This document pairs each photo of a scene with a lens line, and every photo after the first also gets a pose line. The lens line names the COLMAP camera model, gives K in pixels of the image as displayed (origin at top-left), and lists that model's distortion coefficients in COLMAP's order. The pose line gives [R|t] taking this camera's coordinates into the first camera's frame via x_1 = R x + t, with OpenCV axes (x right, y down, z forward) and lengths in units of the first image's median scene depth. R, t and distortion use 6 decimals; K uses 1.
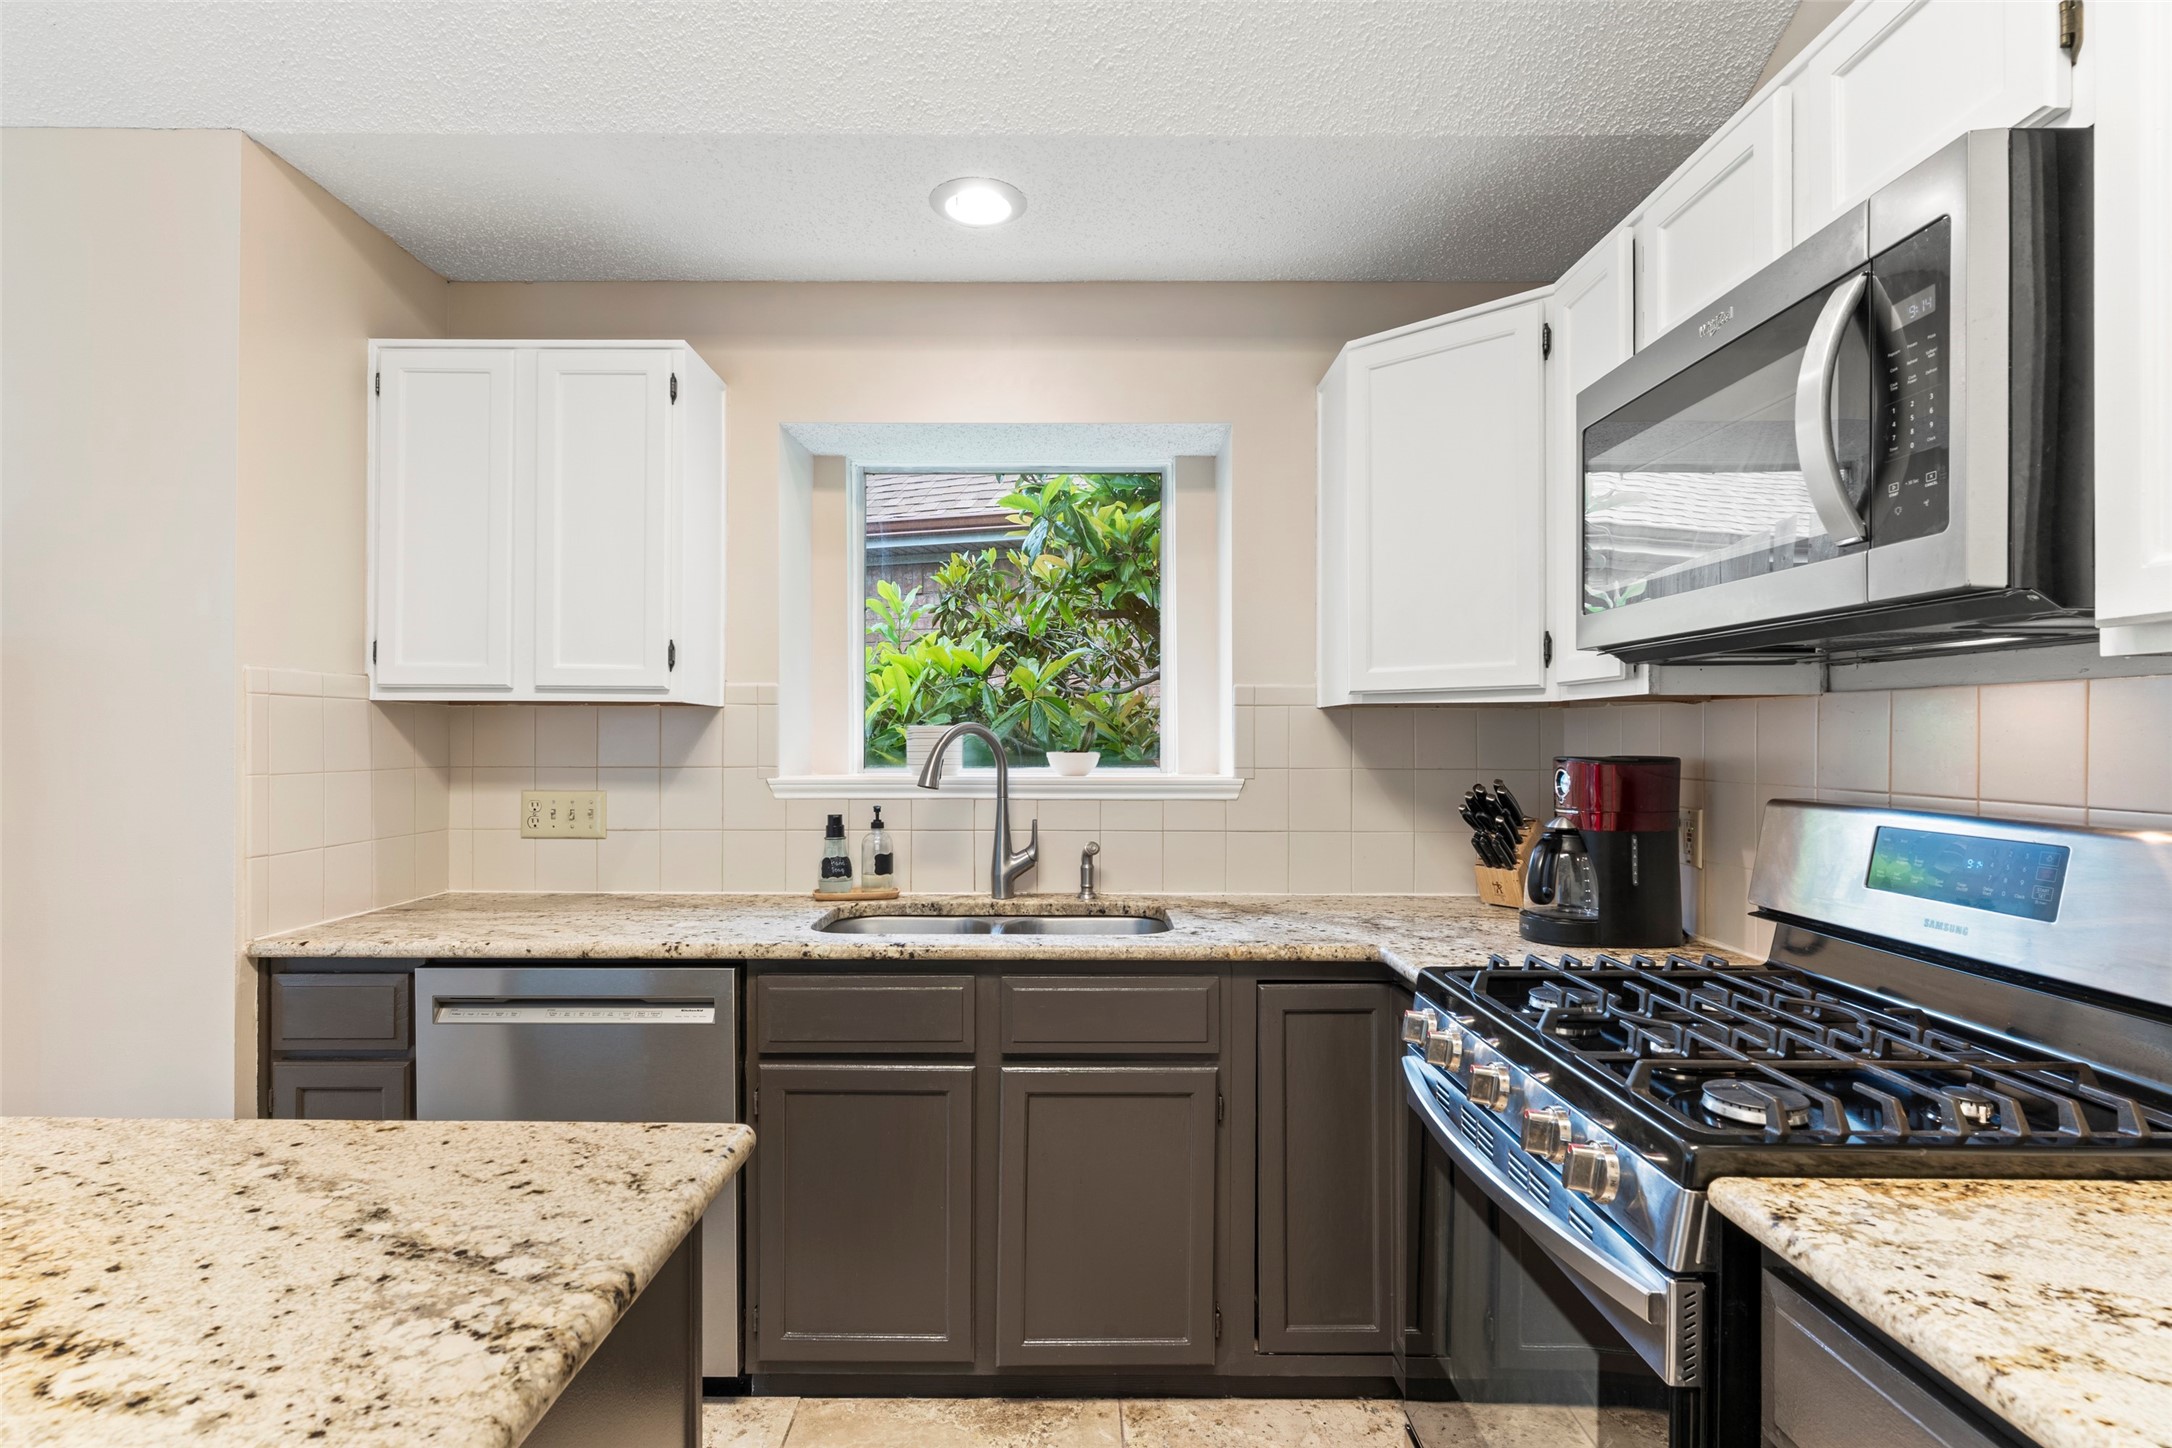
lens RADIAL K [[1081.2, 0, 1077.0], [0, 1081.2, 737.4], [0, 0, 1]] dist [-0.000477, -0.000064]
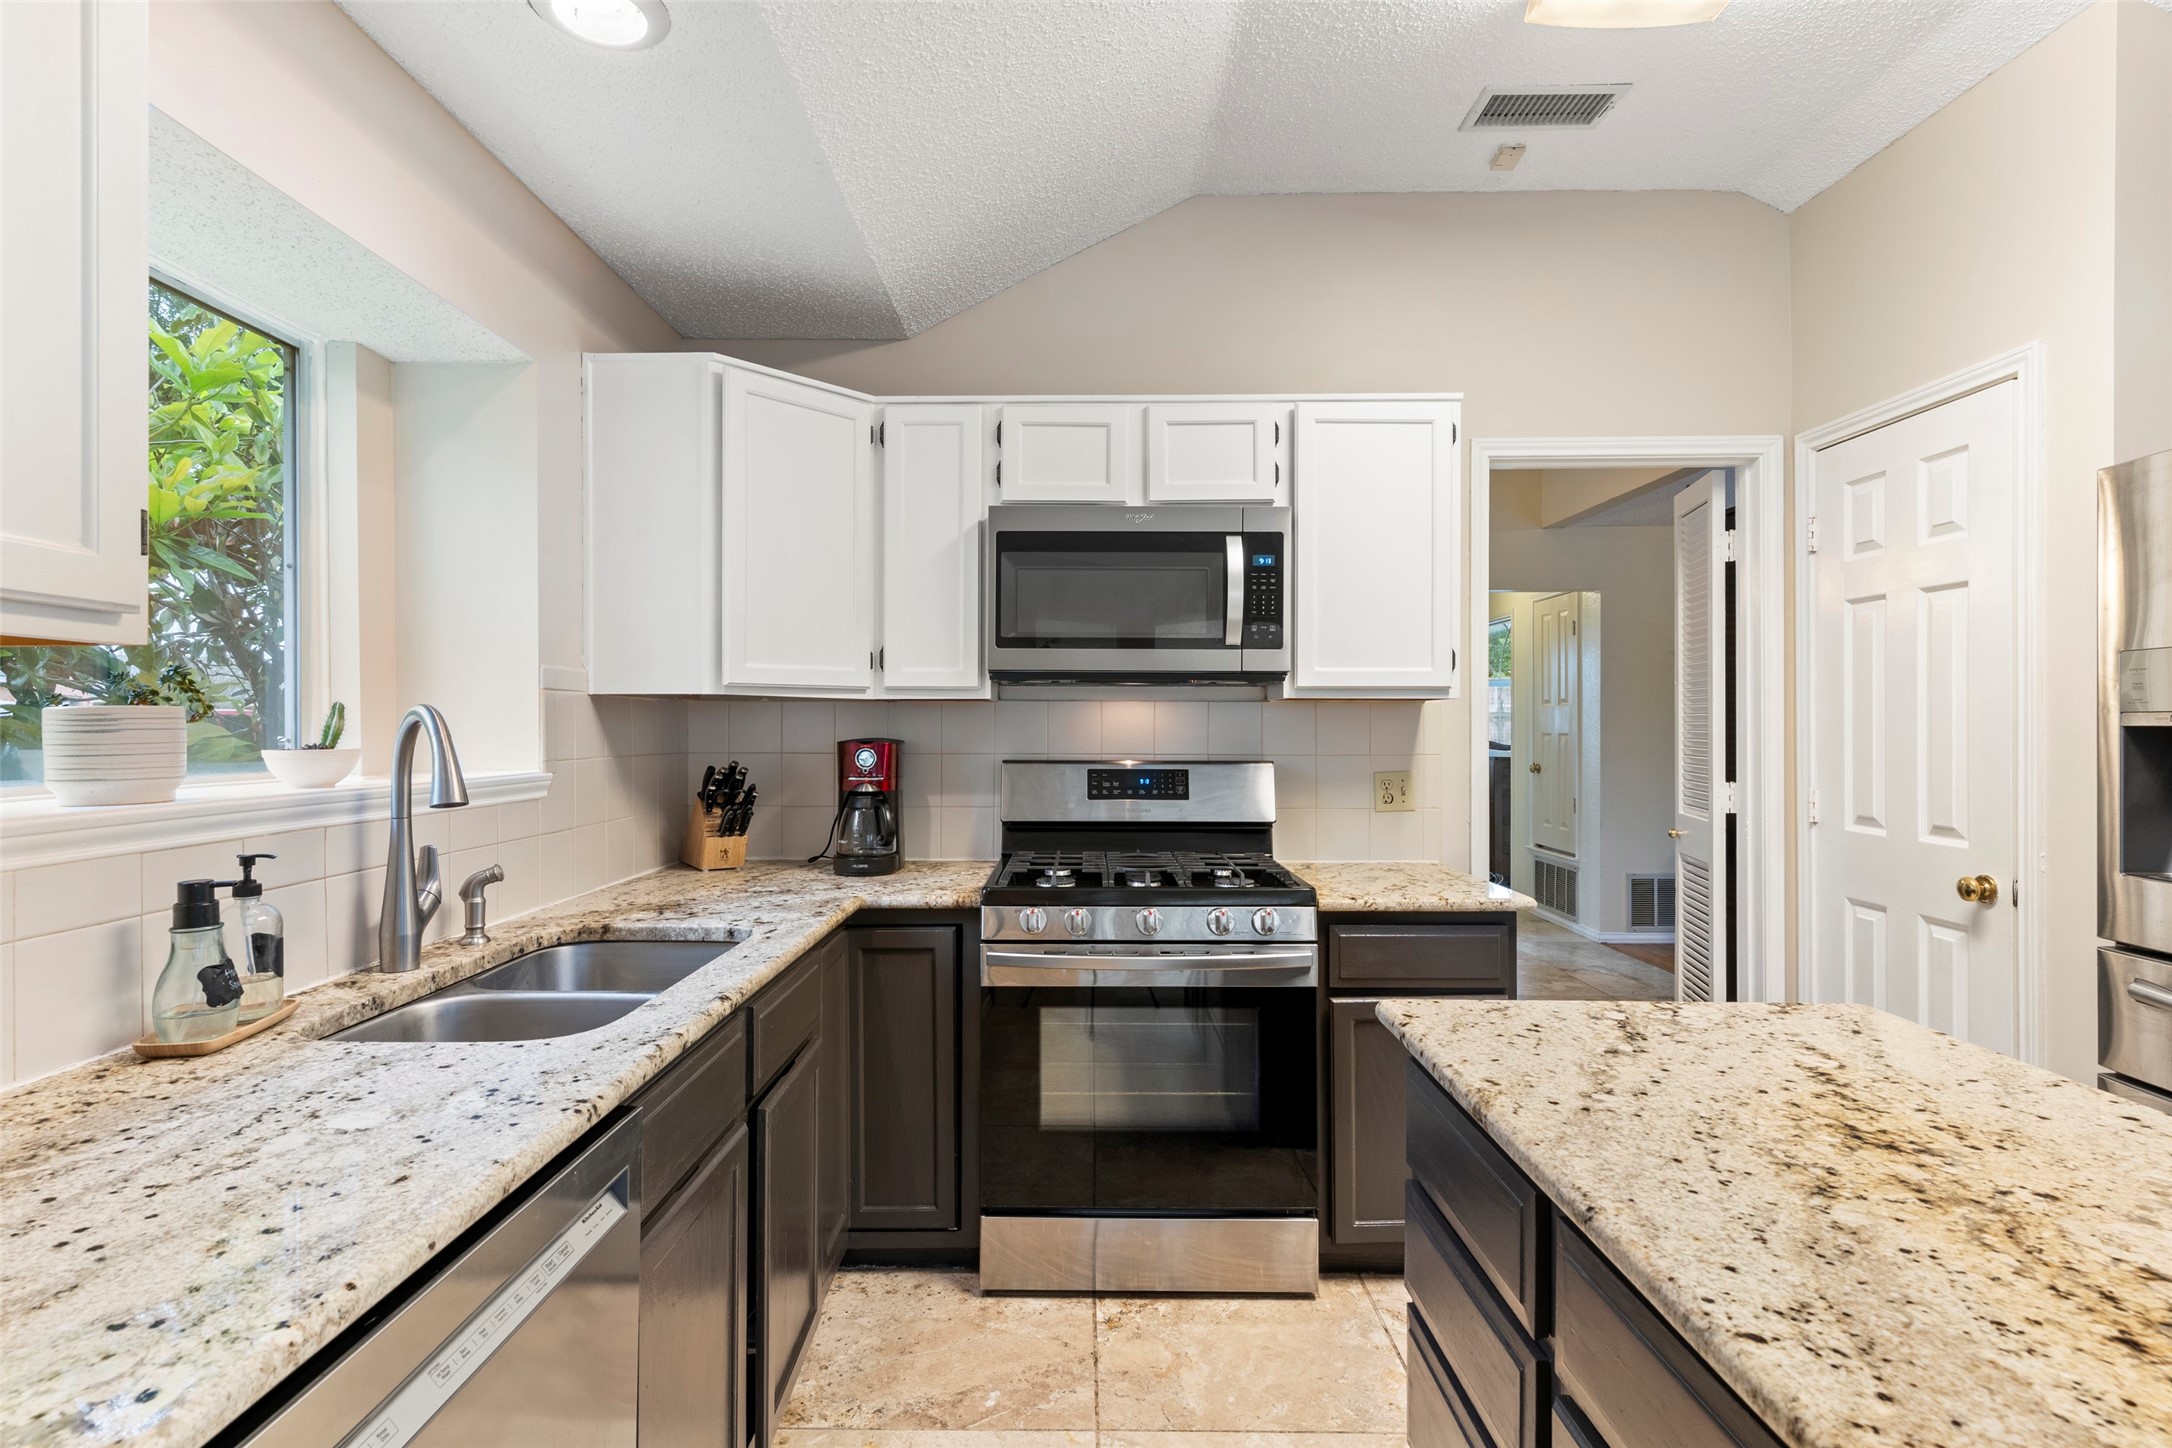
lens RADIAL K [[1036.3, 0, 1071.9], [0, 1036.3, 727.4], [0, 0, 1]] dist [0.000168, -0.000043]
pose [[0.012792, -0.002883, 0.999914, -1.431369], [0.000566, 0.999996, 0.002876, -0.002430], [-0.999918, 0.000530, 0.012794, 1.191546]]
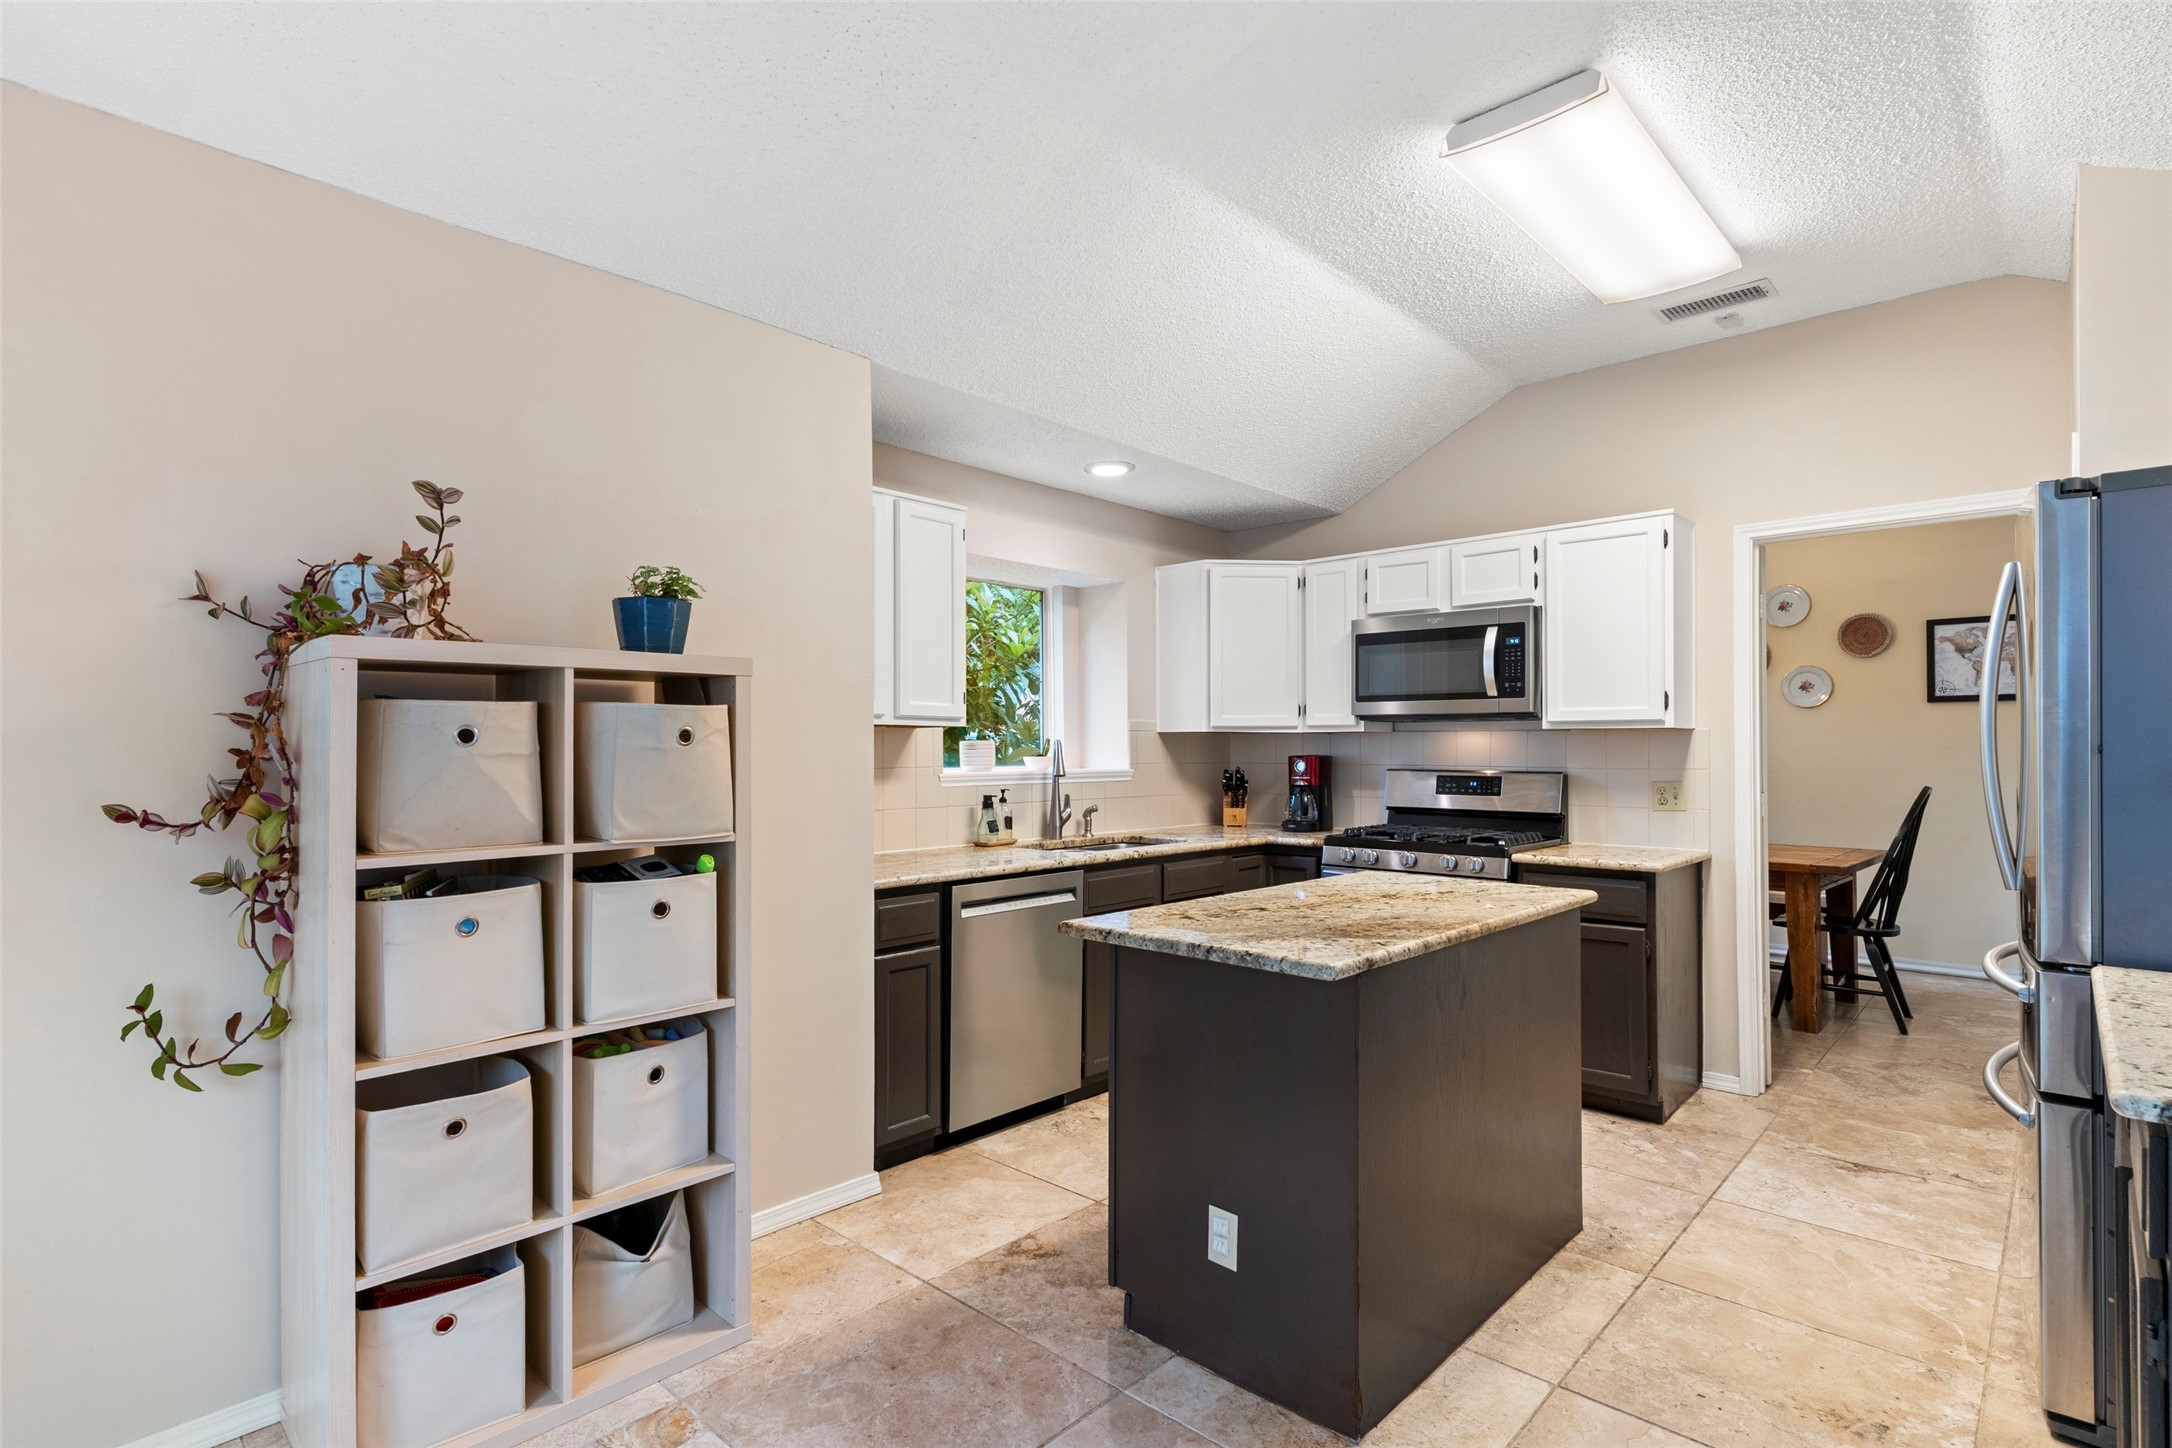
lens RADIAL K [[1051.8, 0, 1086.0], [0, 1051.8, 743.3], [0, 0, 1]] dist [-0.000945, -0.005519]
pose [[0.675829, 0.002803, 0.737053, -2.655357], [0.001438, 0.999986, -0.005121, 0.003184], [-0.737057, 0.004521, 0.675815, -0.391359]]
